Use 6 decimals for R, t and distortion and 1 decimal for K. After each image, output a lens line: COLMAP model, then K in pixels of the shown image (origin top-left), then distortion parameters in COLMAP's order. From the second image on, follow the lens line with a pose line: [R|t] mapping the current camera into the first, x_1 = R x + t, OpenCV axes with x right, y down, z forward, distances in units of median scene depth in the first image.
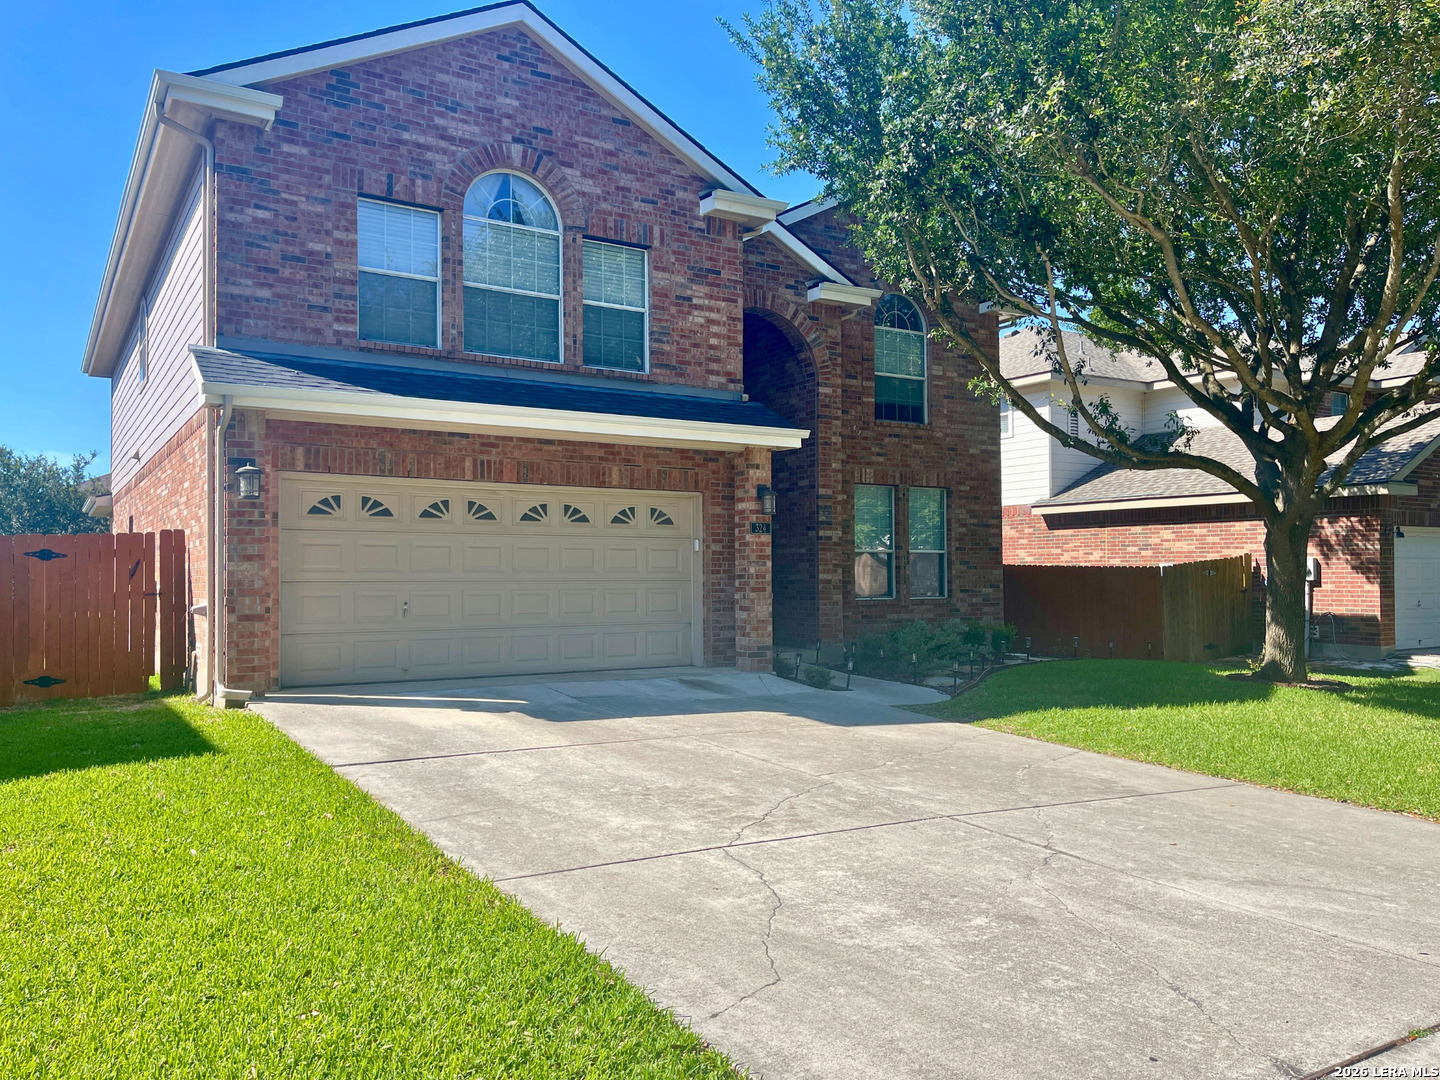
lens RADIAL K [[1076.8, 0, 681.1], [0, 1076.8, 545.8], [0, 0, 1]] dist [0.037403, 0.003771]
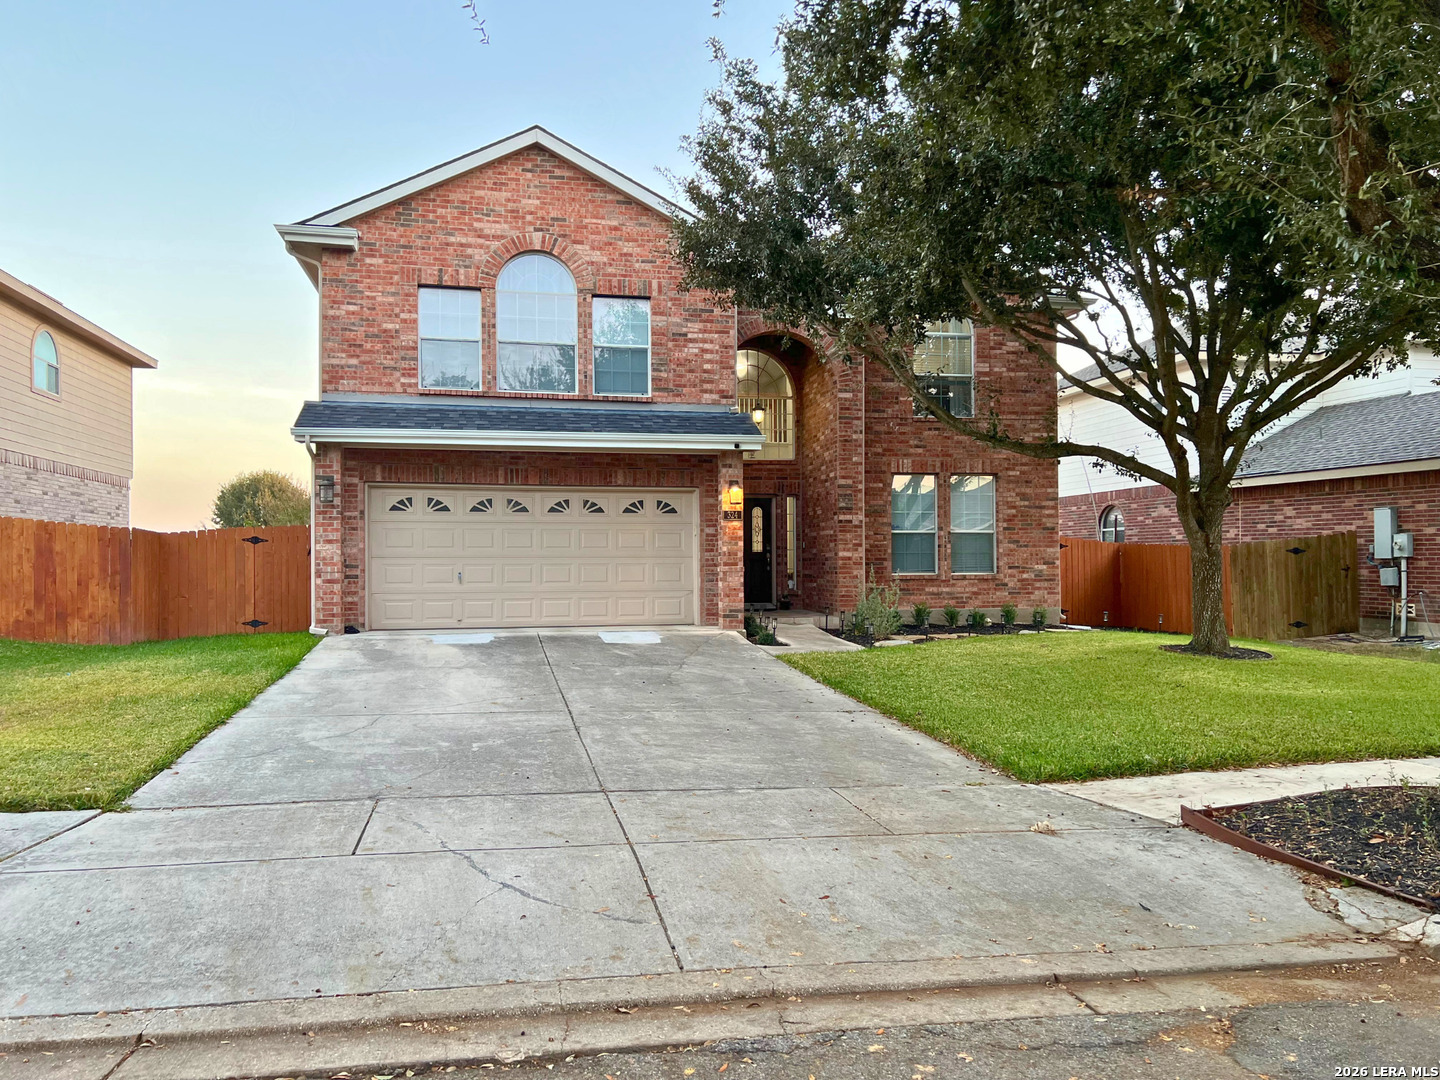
lens RADIAL K [[1076.8, 0, 706.9], [0, 1076.8, 542.8], [0, 0, 1]] dist [0.037403, 0.003771]
pose [[0.941561, -0.004934, -0.336805, 0.474899], [0.010352, 0.999844, 0.014293, -0.002692], [0.336682, -0.016944, 0.941466, -0.191268]]
